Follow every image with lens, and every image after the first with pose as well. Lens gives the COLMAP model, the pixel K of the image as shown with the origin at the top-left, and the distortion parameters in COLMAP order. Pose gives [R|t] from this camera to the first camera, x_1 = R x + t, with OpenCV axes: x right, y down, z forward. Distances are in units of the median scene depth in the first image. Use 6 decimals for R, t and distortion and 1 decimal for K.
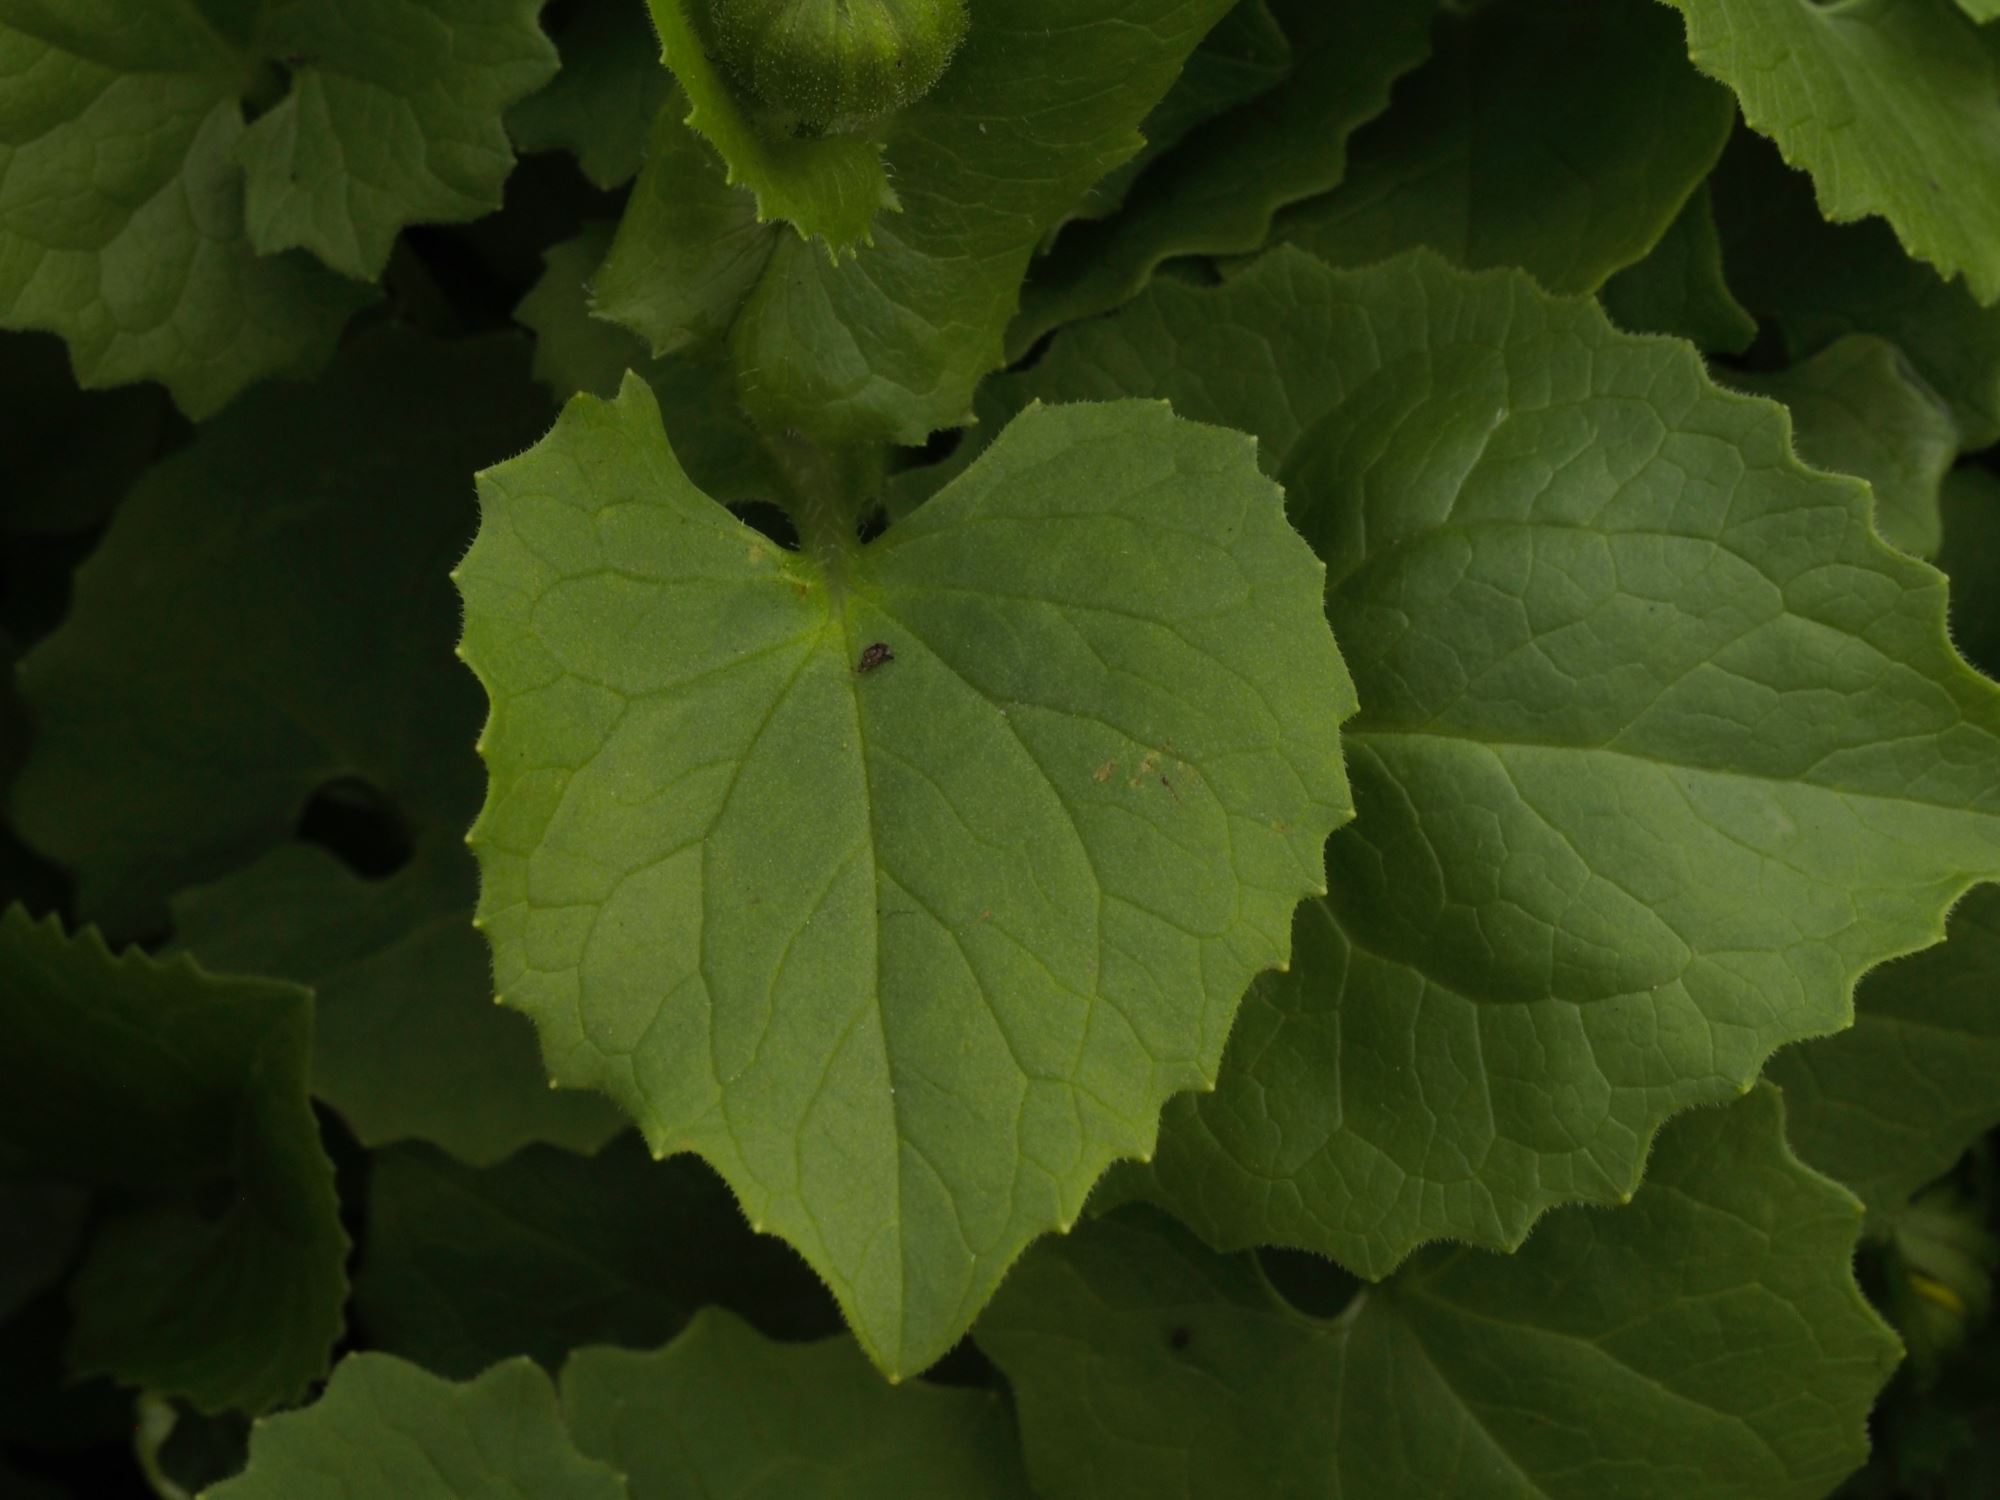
lens RADIAL K [[9258.7, 0, 1061.6], [0, 9258.7, 751.5], [0, 0, 1]] dist [-1.076344, 34.943669]
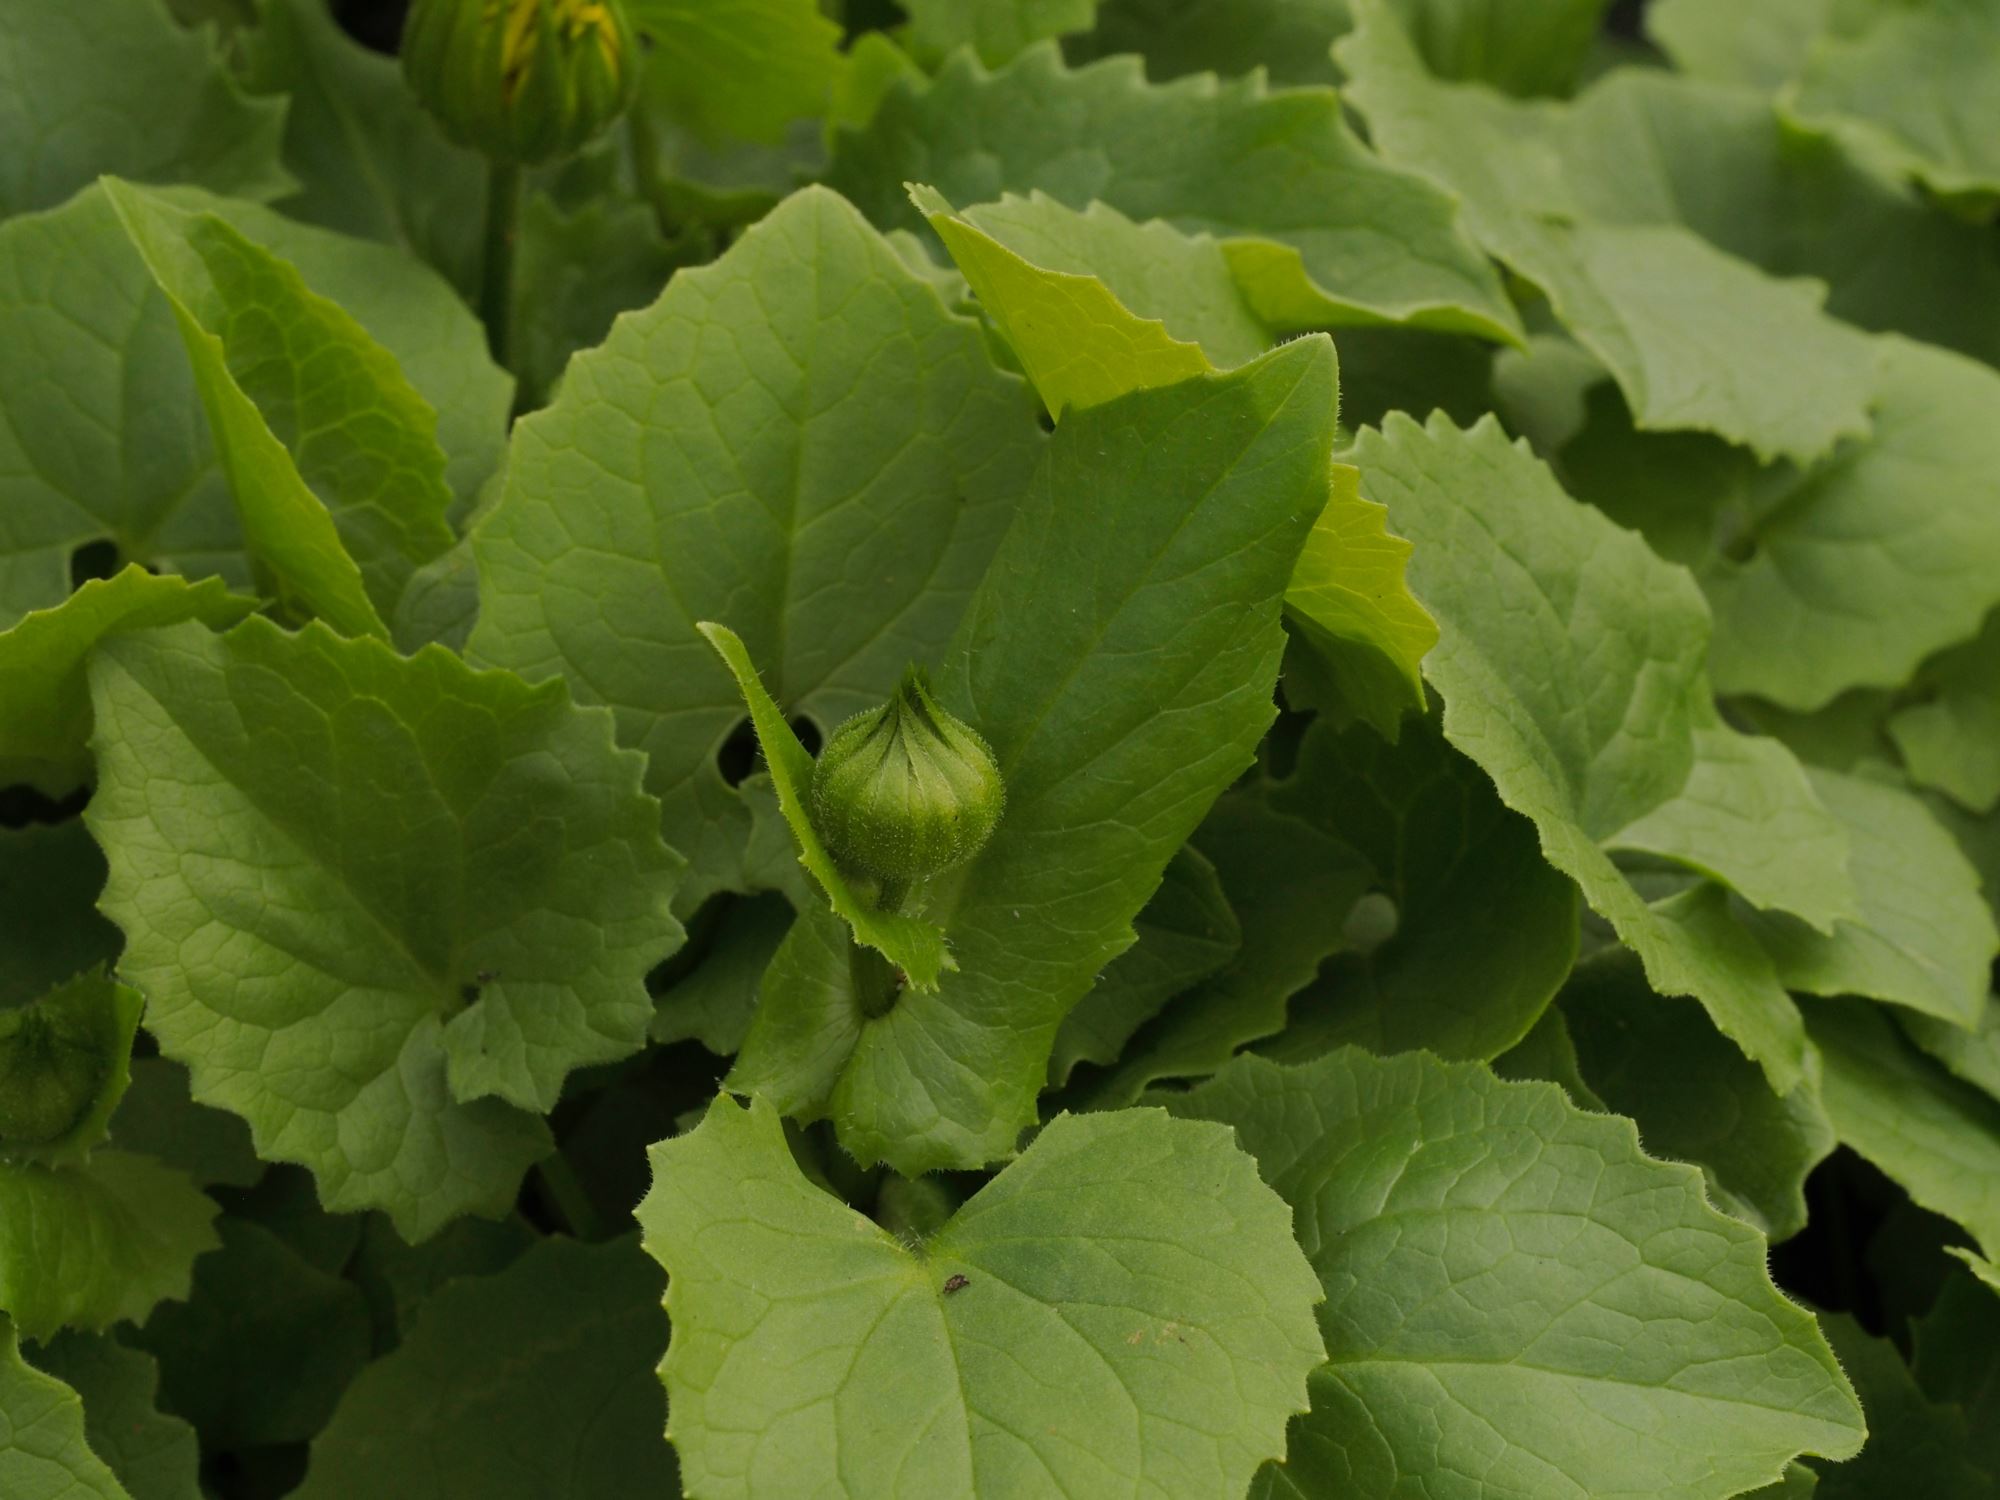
lens RADIAL K [[8990.0, 0, 1000.0], [0, 8990.0, 750.0], [0, 0, 1]] dist [-0.237686, -2.240115]
pose [[0.998825, -0.041530, 0.024981, -0.041828], [0.047495, 0.941374, -0.334006, 0.339134], [-0.009645, 0.334800, 0.942240, -0.227518]]
